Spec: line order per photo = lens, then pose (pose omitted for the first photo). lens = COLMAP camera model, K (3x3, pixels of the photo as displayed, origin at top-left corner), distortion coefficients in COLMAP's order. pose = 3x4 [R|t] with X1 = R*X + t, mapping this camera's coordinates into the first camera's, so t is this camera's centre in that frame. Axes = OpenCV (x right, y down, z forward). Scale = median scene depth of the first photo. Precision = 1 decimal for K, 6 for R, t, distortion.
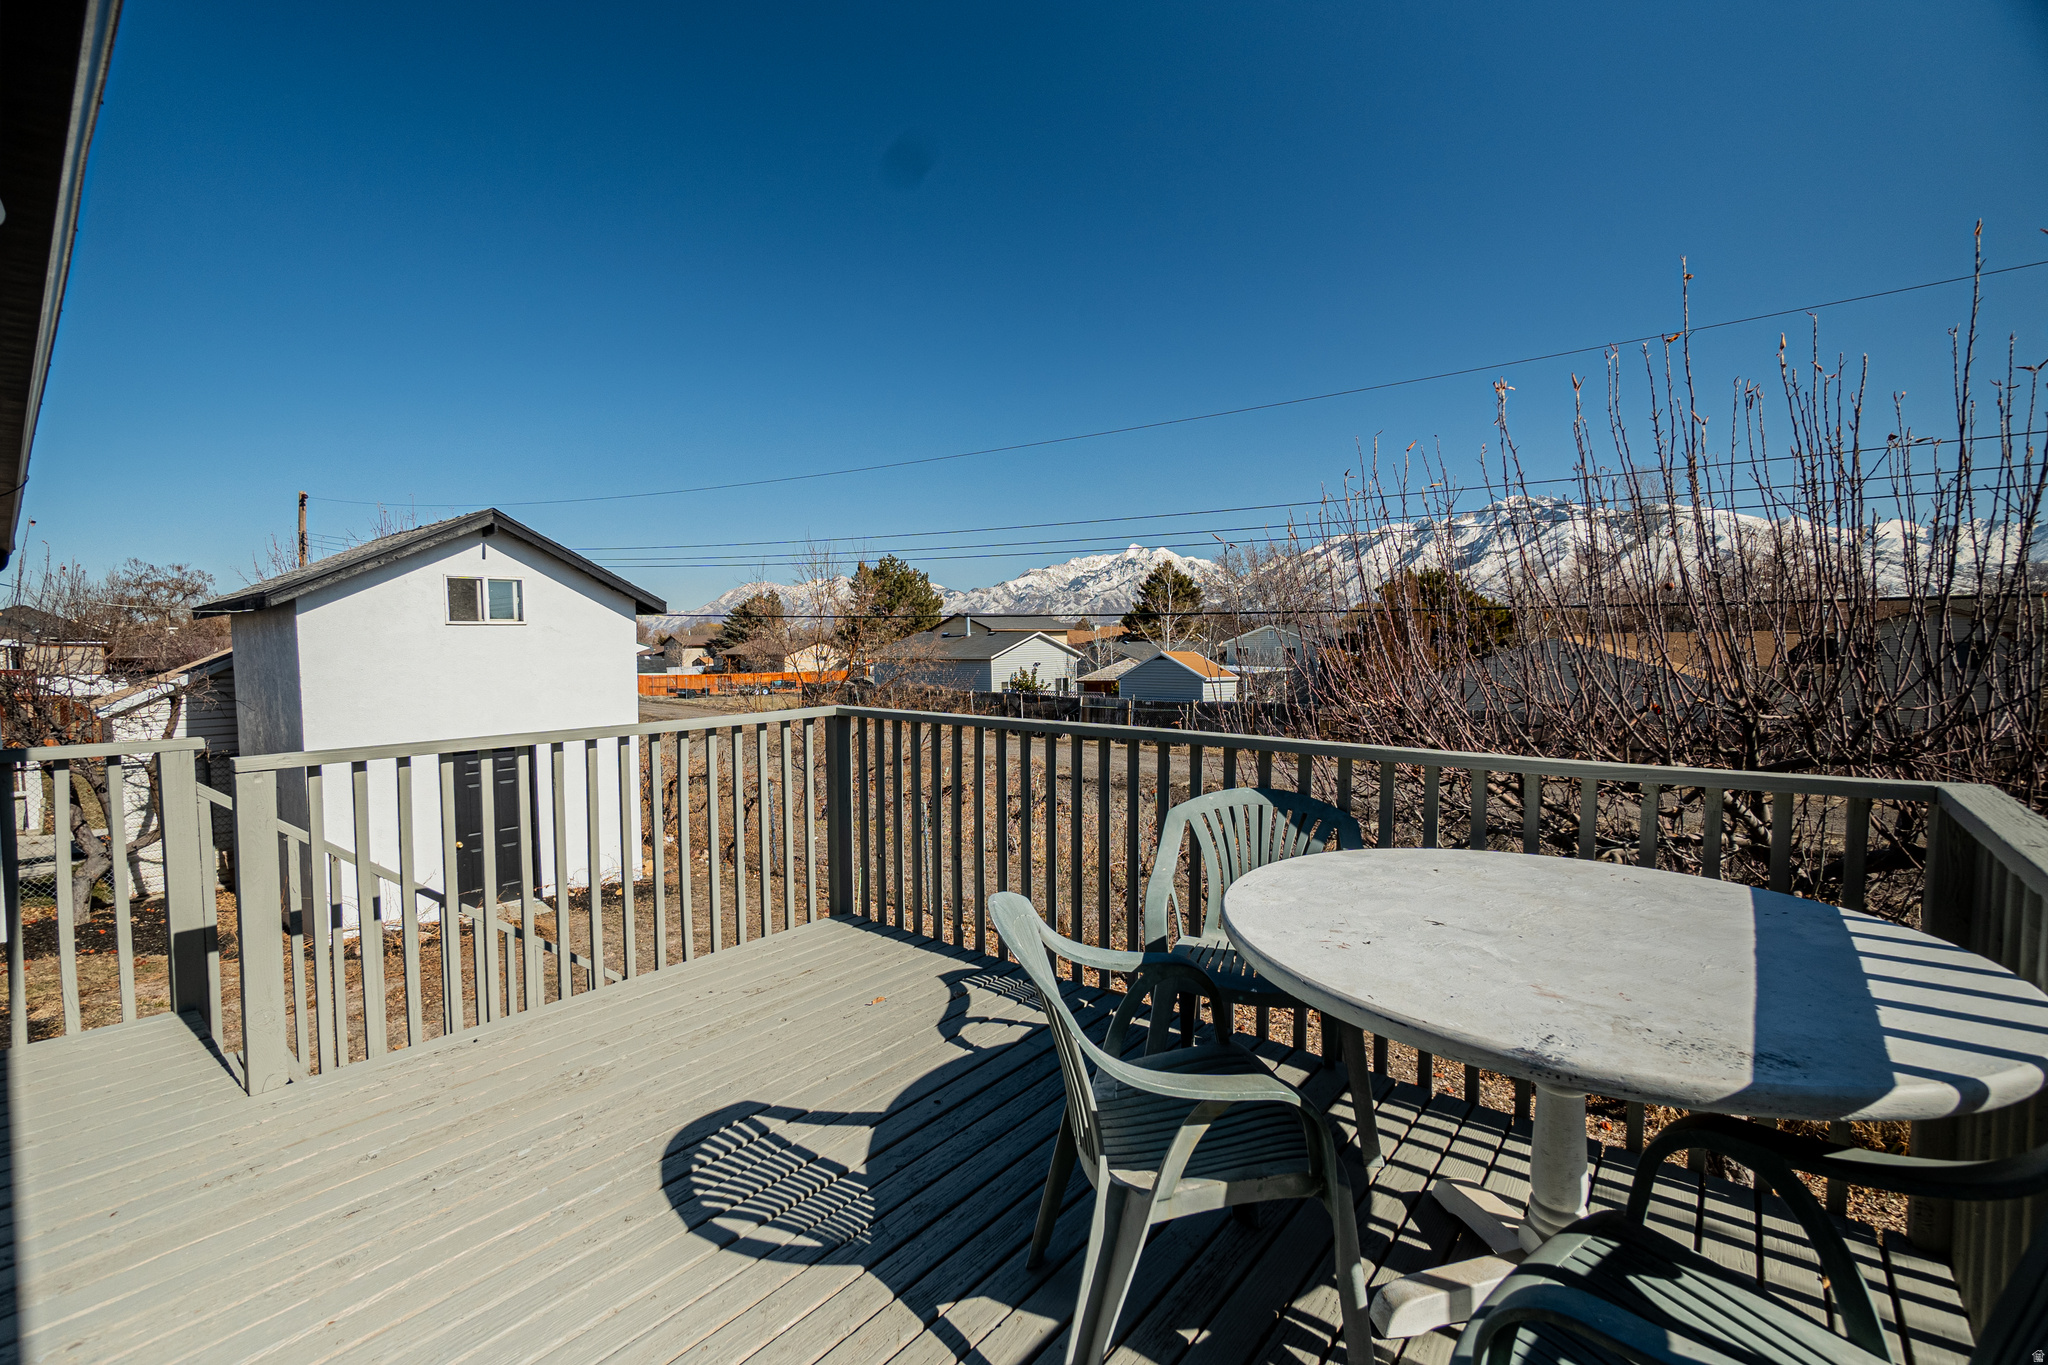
lens RADIAL K [[868.0, 0, 1018.5], [0, 868.0, 676.4], [0, 0, 1]] dist [-0.005247, 0.000865]
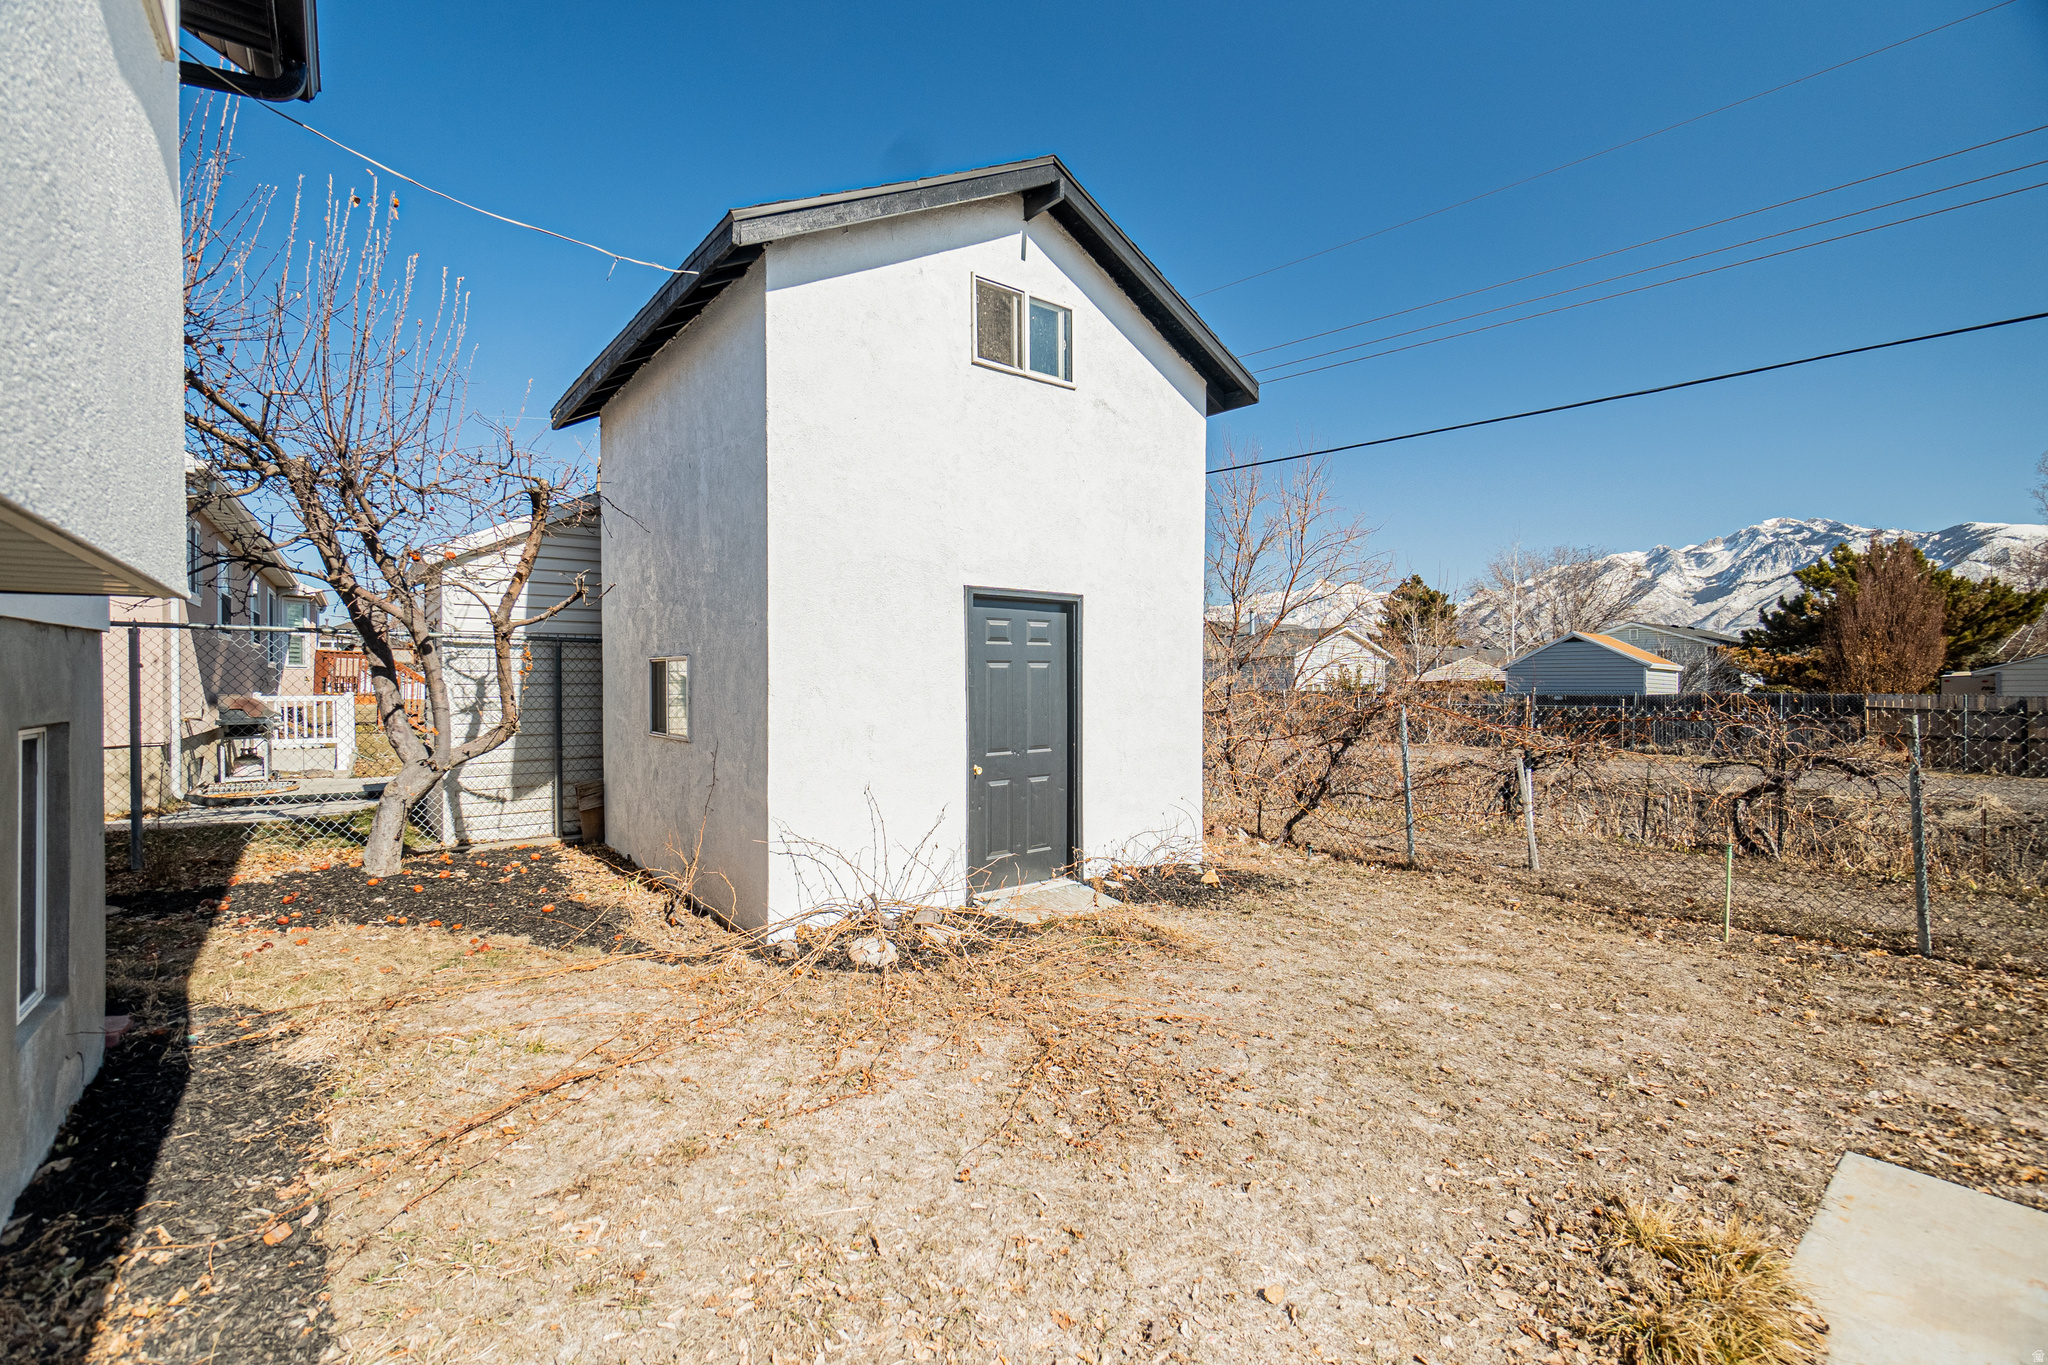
lens RADIAL K [[868.0, 0, 1029.9], [0, 868.0, 684.8], [0, 0, 1]] dist [-0.005247, 0.000865]
pose [[0.981672, 0.011546, -0.190231, -0.472316], [-0.017729, 0.999367, -0.030833, 0.146041], [0.189754, 0.033640, 0.981255, 0.432415]]
